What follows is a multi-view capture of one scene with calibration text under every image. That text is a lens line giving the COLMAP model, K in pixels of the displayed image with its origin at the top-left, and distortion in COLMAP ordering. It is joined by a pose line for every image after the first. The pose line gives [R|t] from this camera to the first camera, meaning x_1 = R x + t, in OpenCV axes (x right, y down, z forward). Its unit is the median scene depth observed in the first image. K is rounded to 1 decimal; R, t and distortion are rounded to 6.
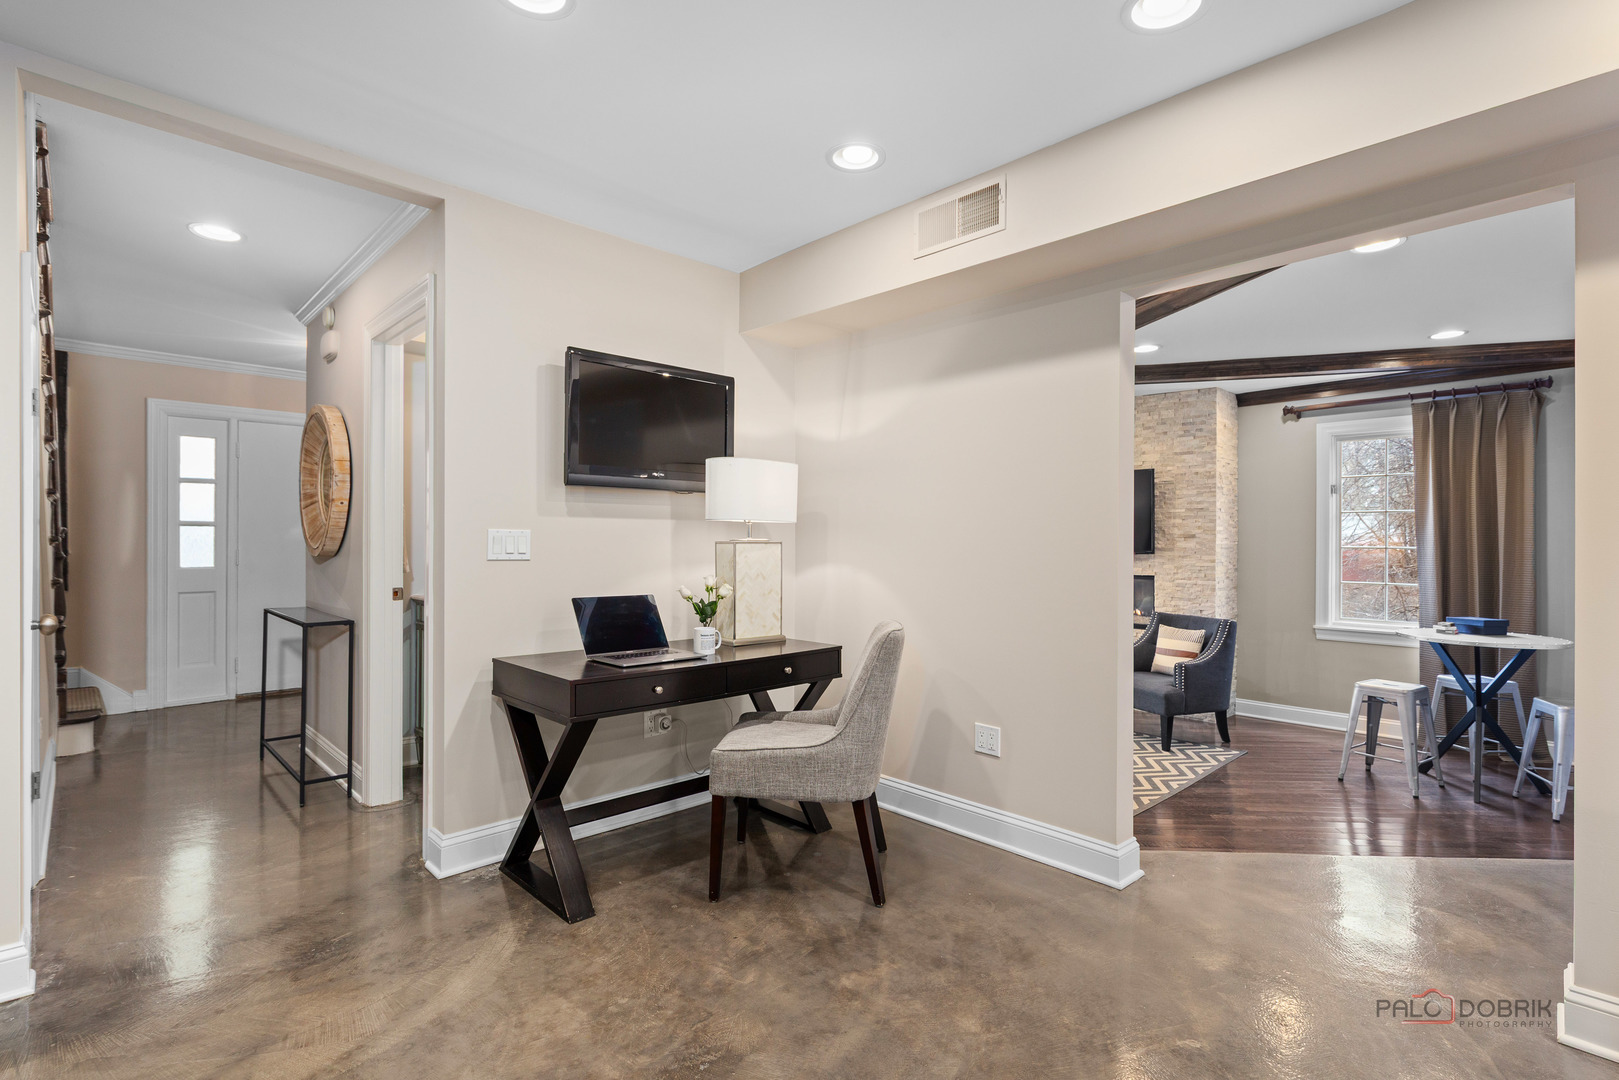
lens RADIAL K [[747.2, 0, 801.8], [0, 747.2, 538.3], [0, 0, 1]] dist [0.002522, 0.000979]
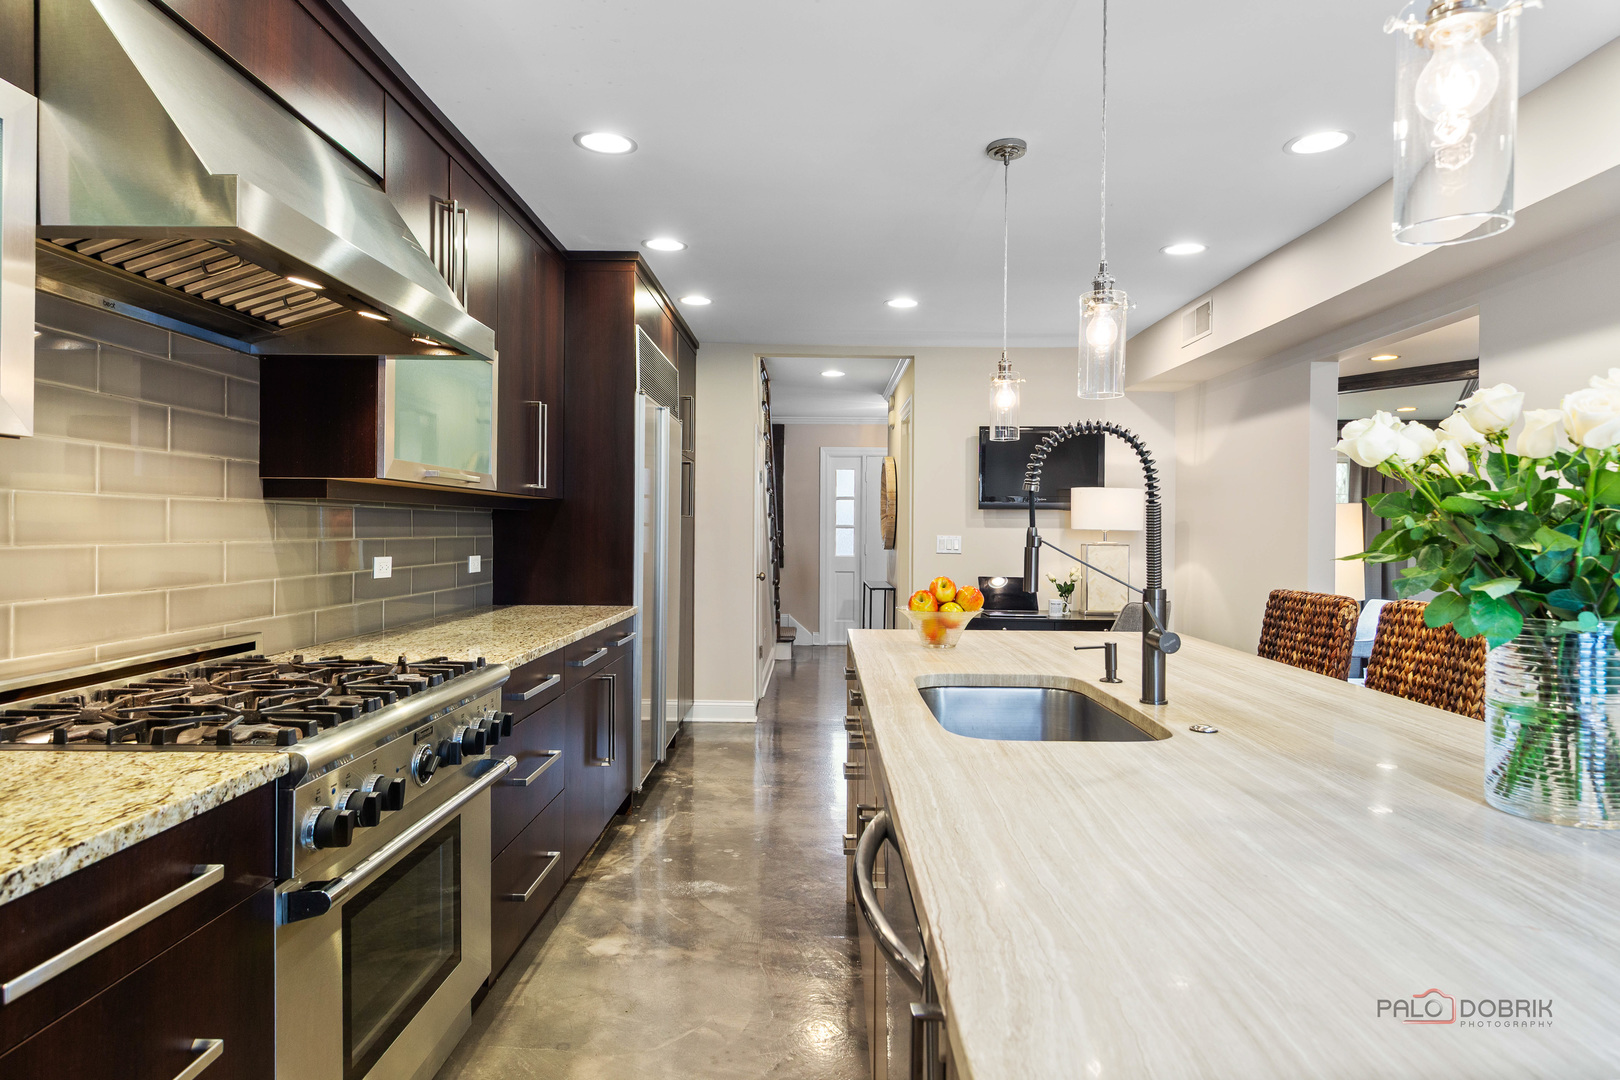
lens RADIAL K [[912.7, 0, 828.0], [0, 912.7, 528.1], [0, 0, 1]] dist [0.002842, -0.000305]
pose [[0.731359, -0.001602, -0.681991, 0.478139], [-0.000840, 0.999994, -0.003249, -0.012690], [0.681992, 0.002949, 0.731353, -0.415985]]
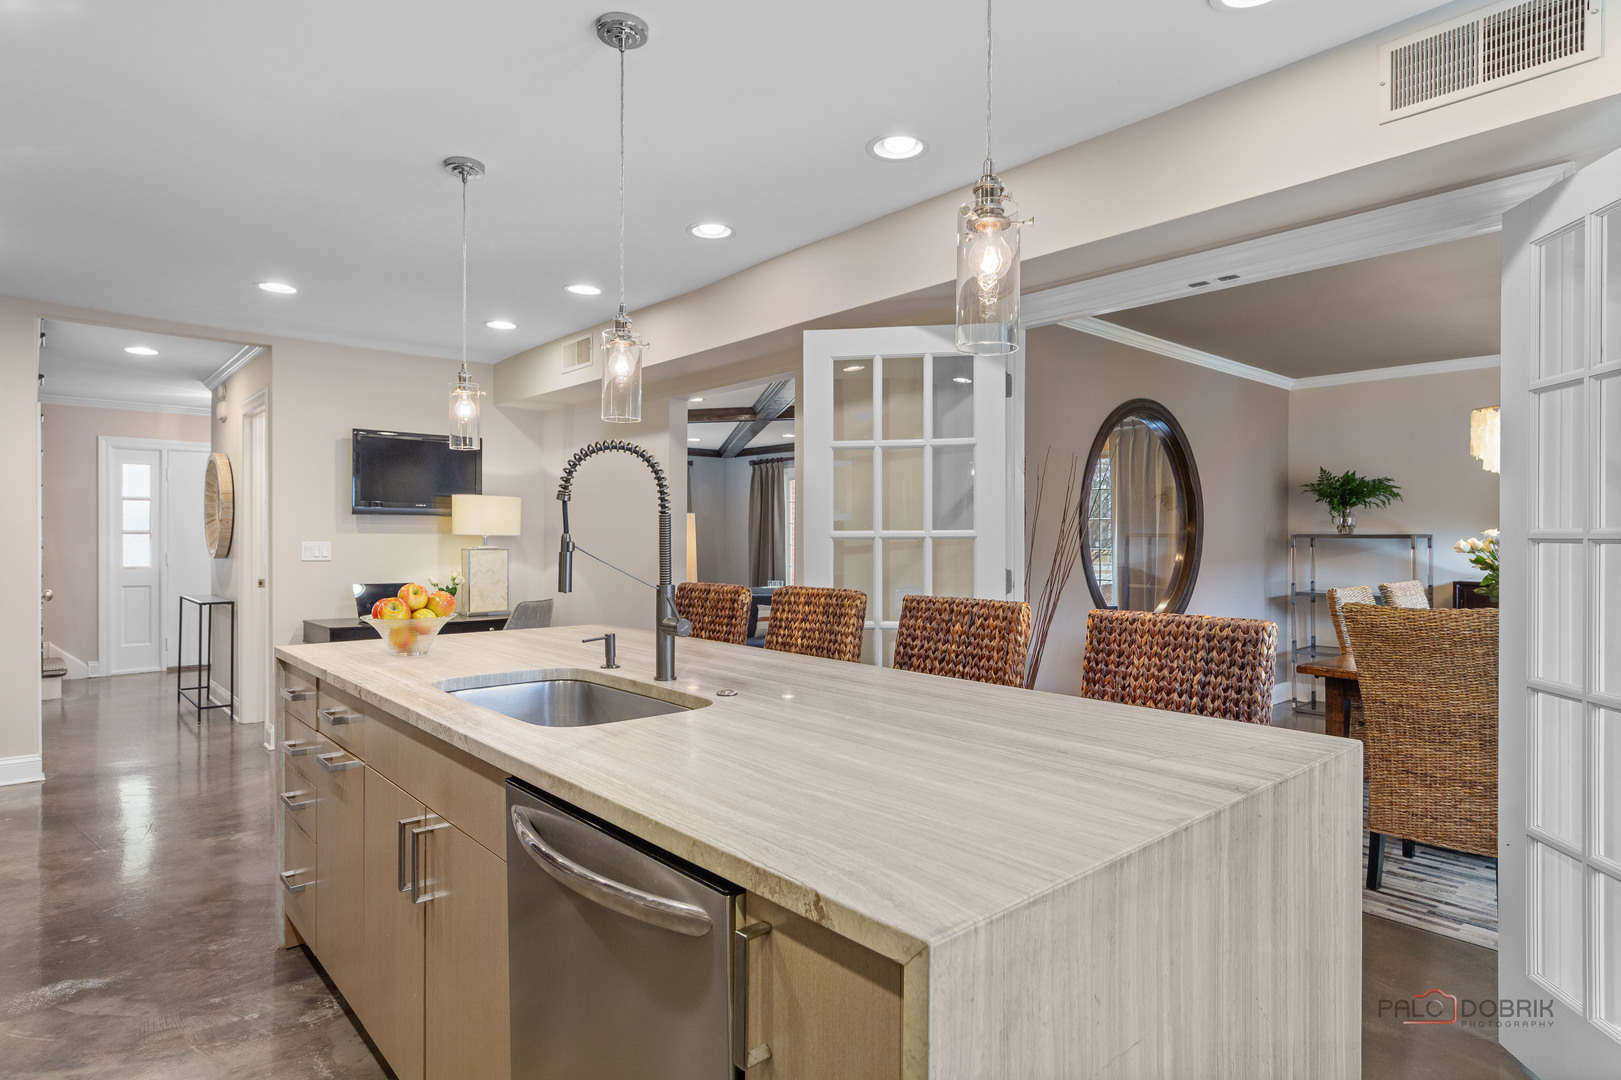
lens RADIAL K [[849.9, 0, 800.2], [0, 849.9, 534.4], [0, 0, 1]] dist [0.001362, 0.000742]
pose [[0.999634, -0.003483, -0.026844, 0.402530], [0.003468, 0.999994, -0.000596, -0.013412], [0.026846, 0.000502, 0.999639, -0.464881]]
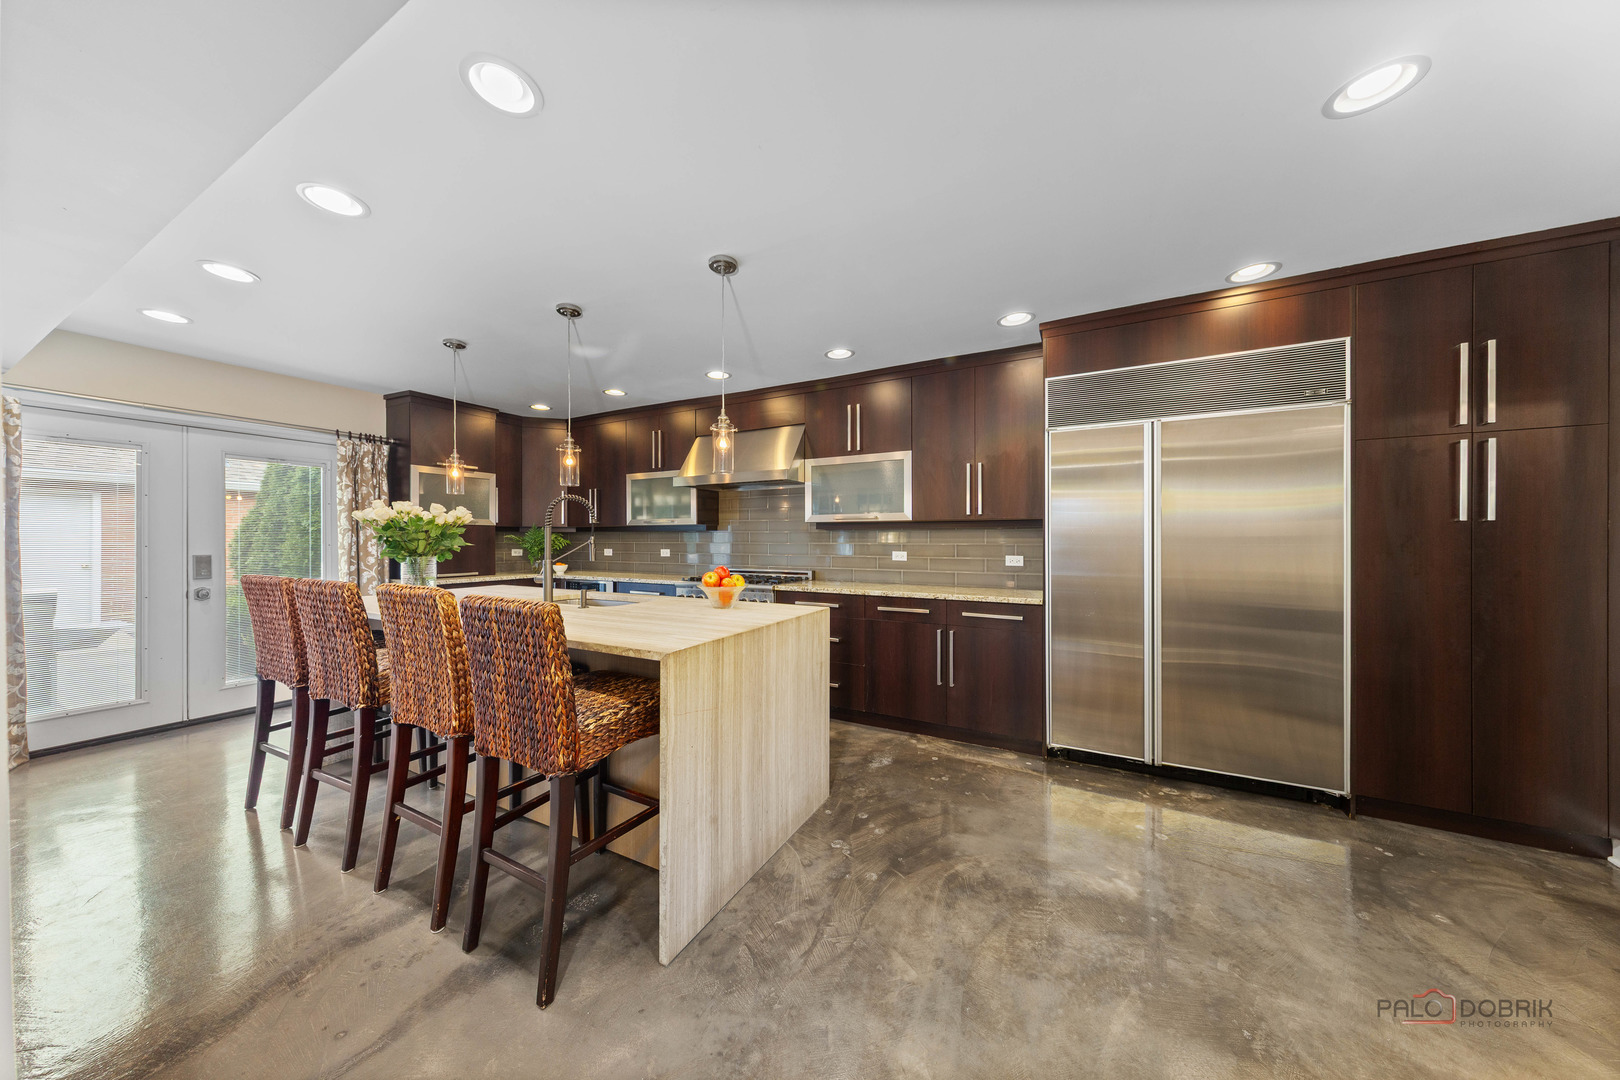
lens RADIAL K [[523.2, 0, 811.3], [0, 523.2, 539.2], [0, 0, 1]] dist [0.002410, -0.000349]
pose [[-0.945148, -0.005745, -0.326591, 0.253790], [-0.005621, 0.999983, -0.001323, -0.011841], [0.326593, 0.000586, -0.945165, 0.496288]]
